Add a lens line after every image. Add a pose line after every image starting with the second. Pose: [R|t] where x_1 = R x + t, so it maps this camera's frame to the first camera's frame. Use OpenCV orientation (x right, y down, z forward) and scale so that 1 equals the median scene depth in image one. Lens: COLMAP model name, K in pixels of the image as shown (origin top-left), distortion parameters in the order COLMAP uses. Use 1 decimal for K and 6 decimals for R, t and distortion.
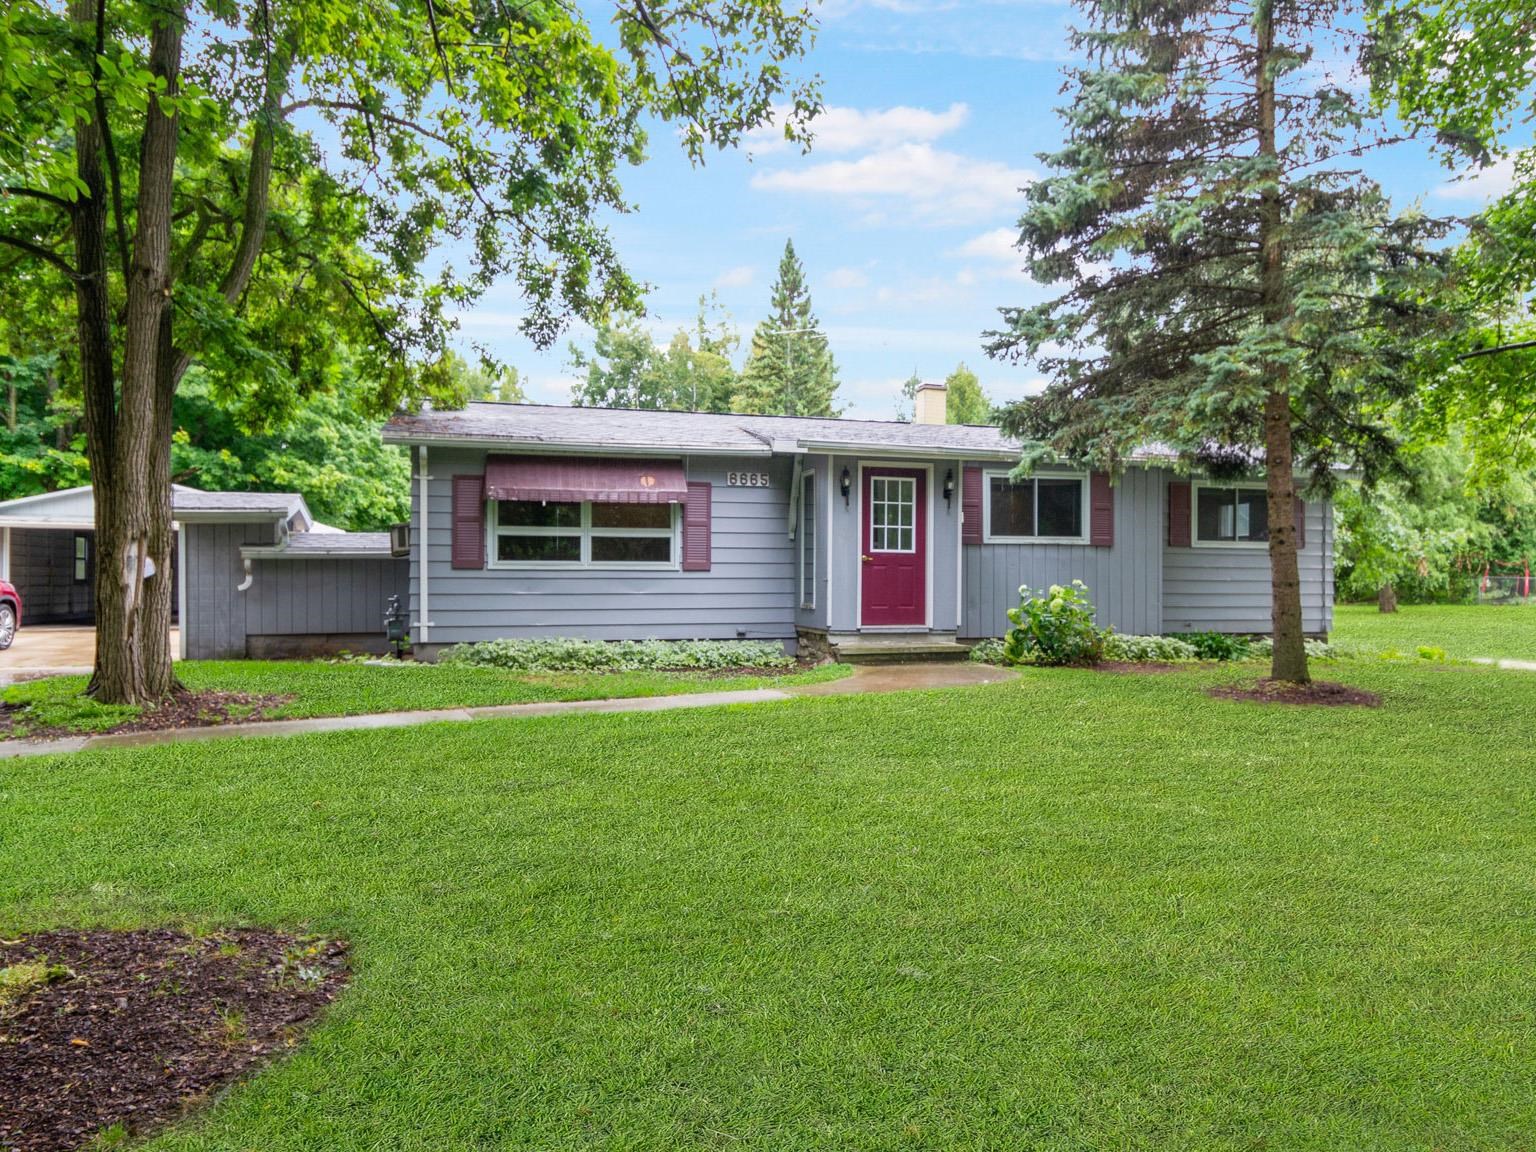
lens RADIAL K [[1051.5, 0, 768.0], [0, 1051.5, 576.0], [0, 0, 1]] dist [0.003477, 0.001438]
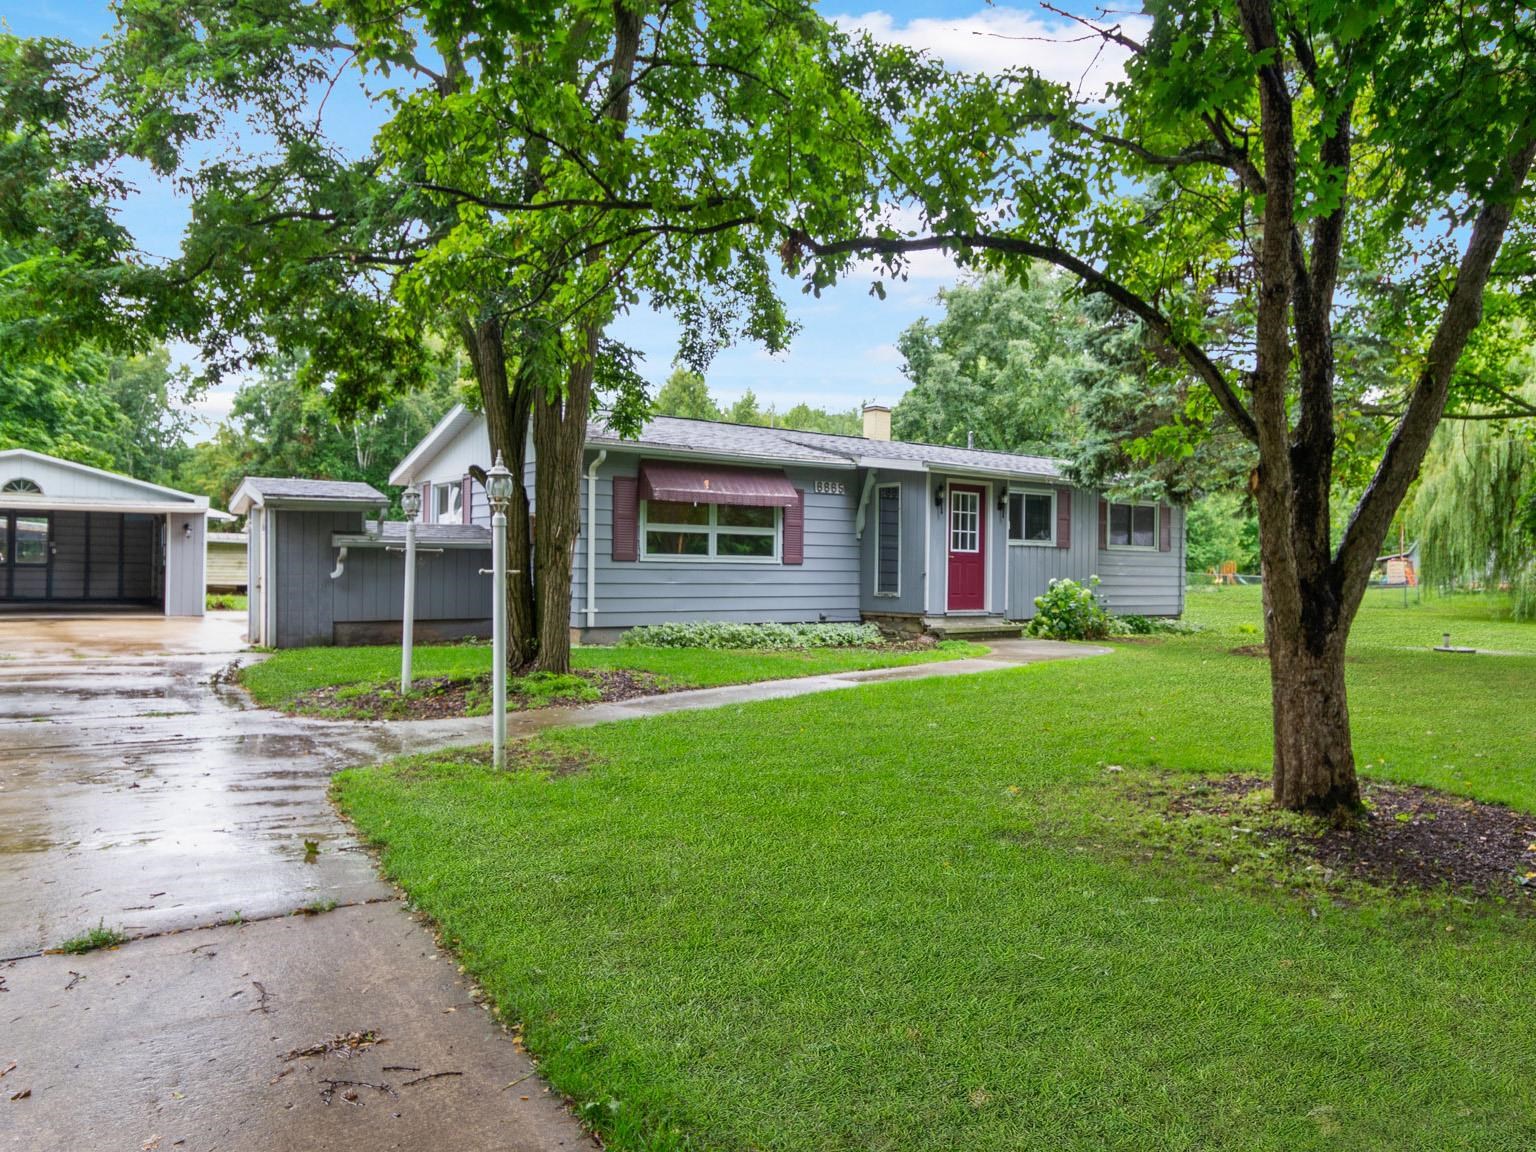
lens RADIAL K [[1051.5, 0, 768.0], [0, 1051.5, 576.0], [0, 0, 1]] dist [0.003477, 0.001438]
pose [[0.945856, 0.006969, 0.324513, -0.489260], [-0.010727, 0.999895, 0.009794, -0.003174], [-0.324411, -0.012744, 0.945831, -0.105992]]
